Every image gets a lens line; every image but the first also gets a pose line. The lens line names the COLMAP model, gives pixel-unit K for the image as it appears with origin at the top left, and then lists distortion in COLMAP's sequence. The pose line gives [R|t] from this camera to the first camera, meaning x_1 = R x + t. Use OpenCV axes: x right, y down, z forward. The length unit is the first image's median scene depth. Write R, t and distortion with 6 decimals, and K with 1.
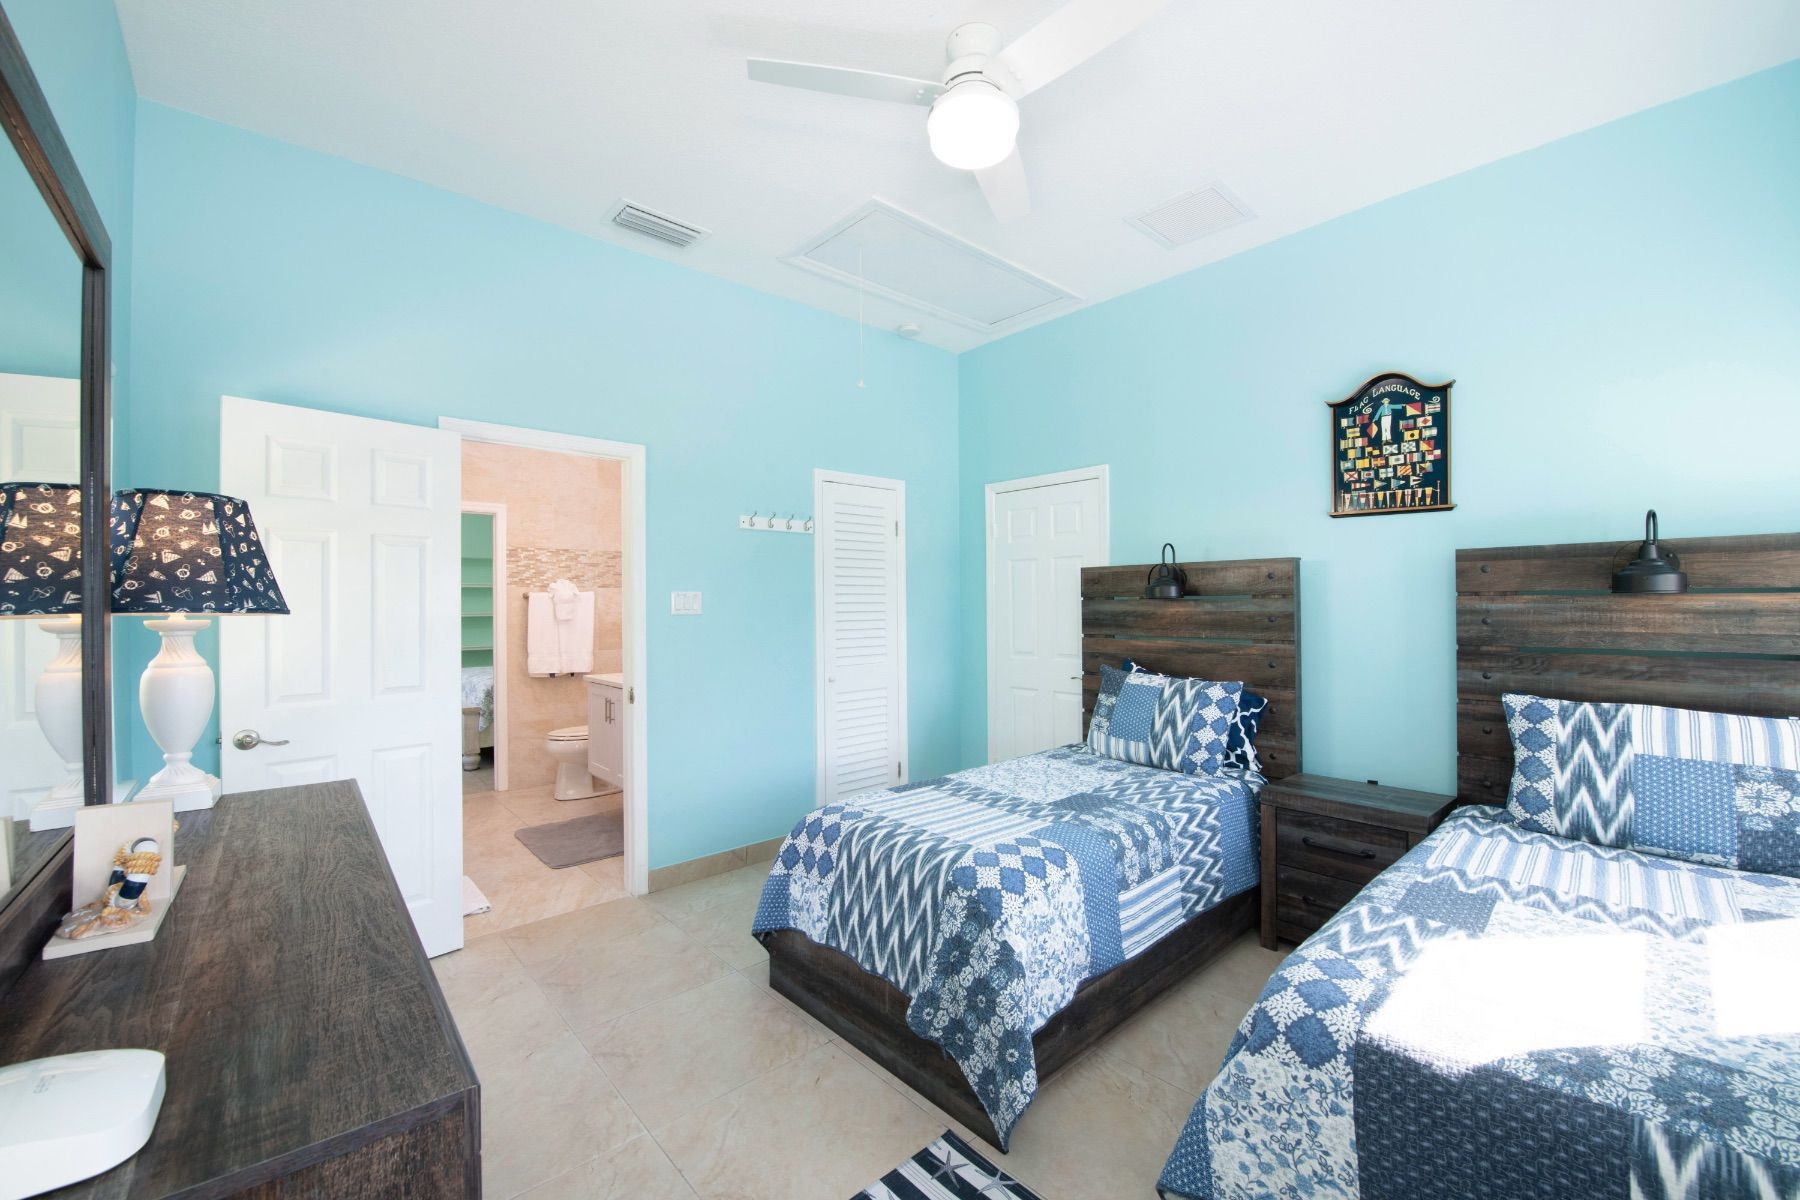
lens RADIAL K [[703.6, 0, 897.5], [0, 703.6, 602.3], [0, 0, 1]] dist [0.000131, -0.000007]
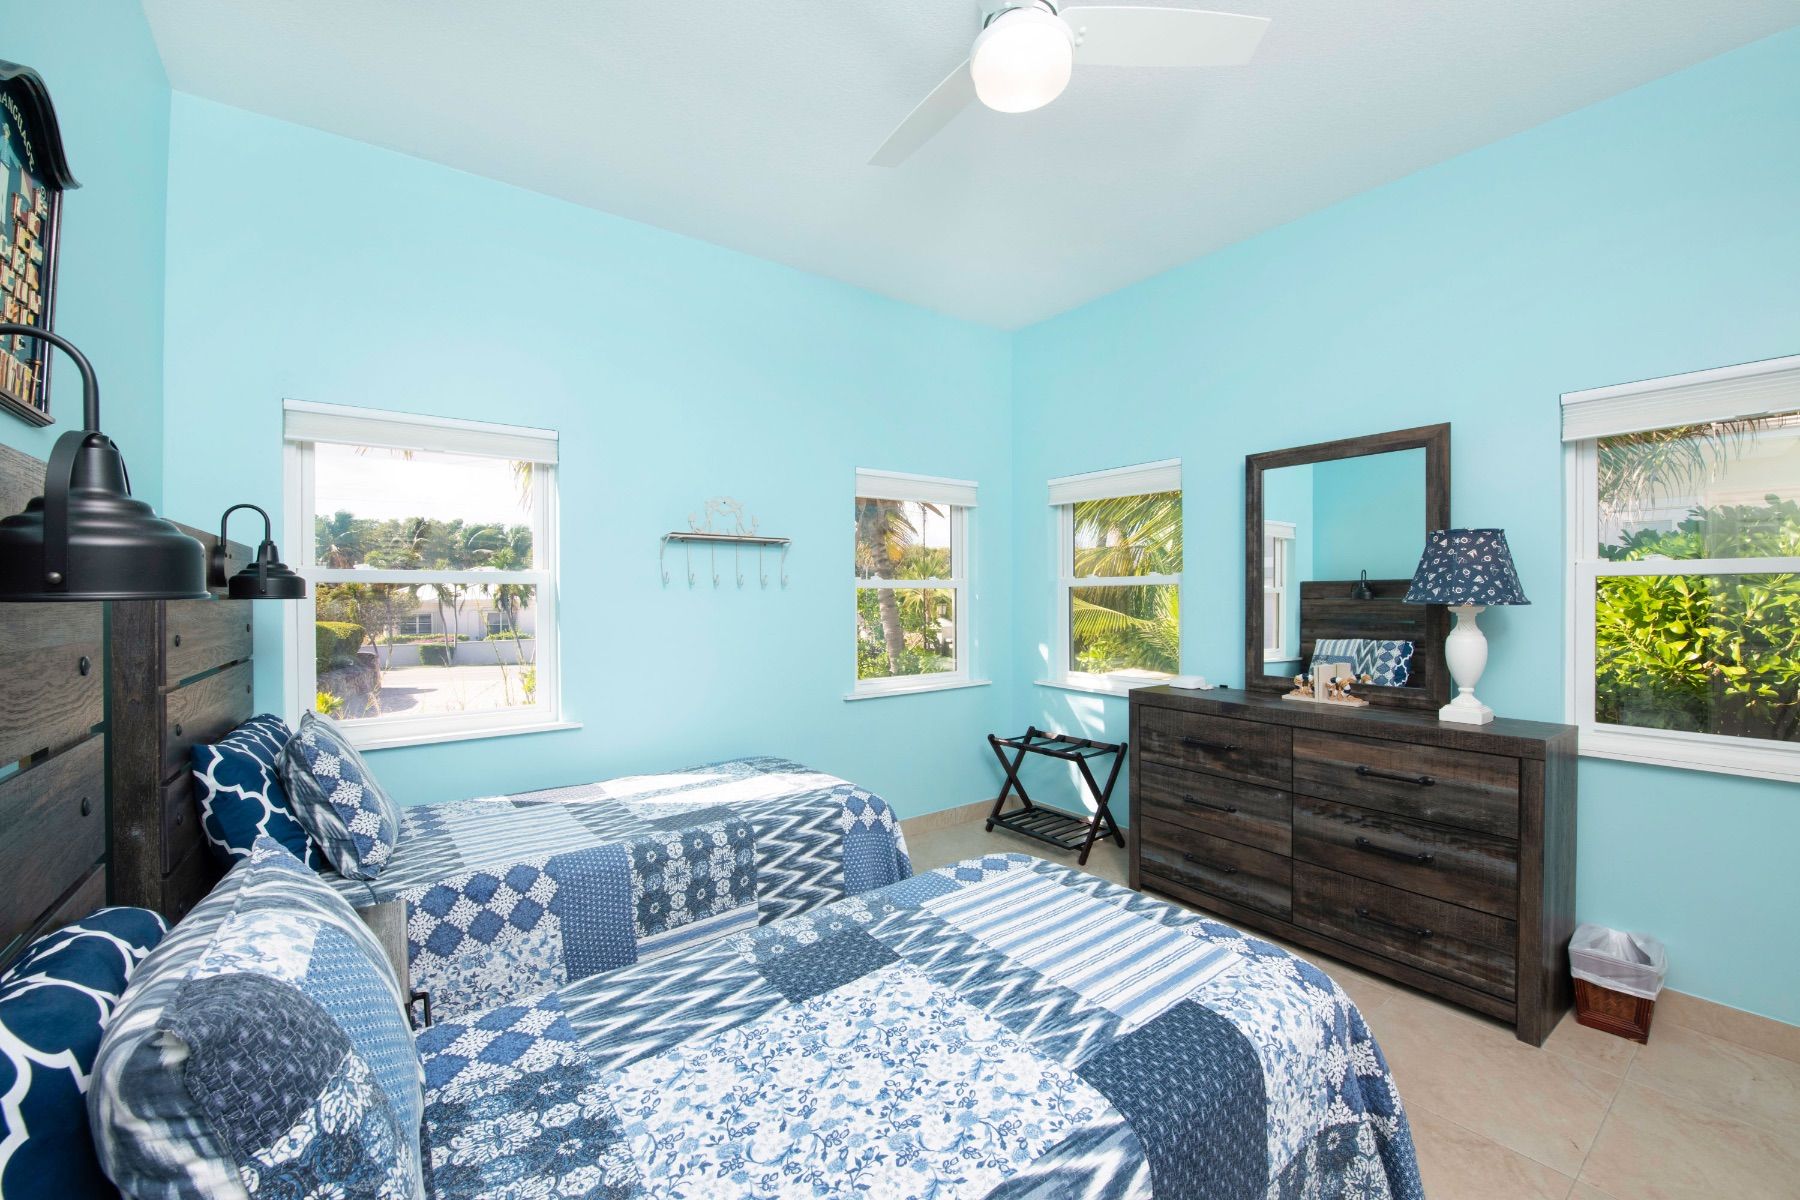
lens RADIAL K [[703.6, 0, 905.6], [0, 703.6, 599.2], [0, 0, 1]] dist [0.000131, -0.000007]
pose [[-0.996649, 0.009492, 0.081243, 0.169531], [0.009435, 0.999955, -0.001081, -0.002696], [-0.081250, -0.000311, -0.996694, 1.689205]]
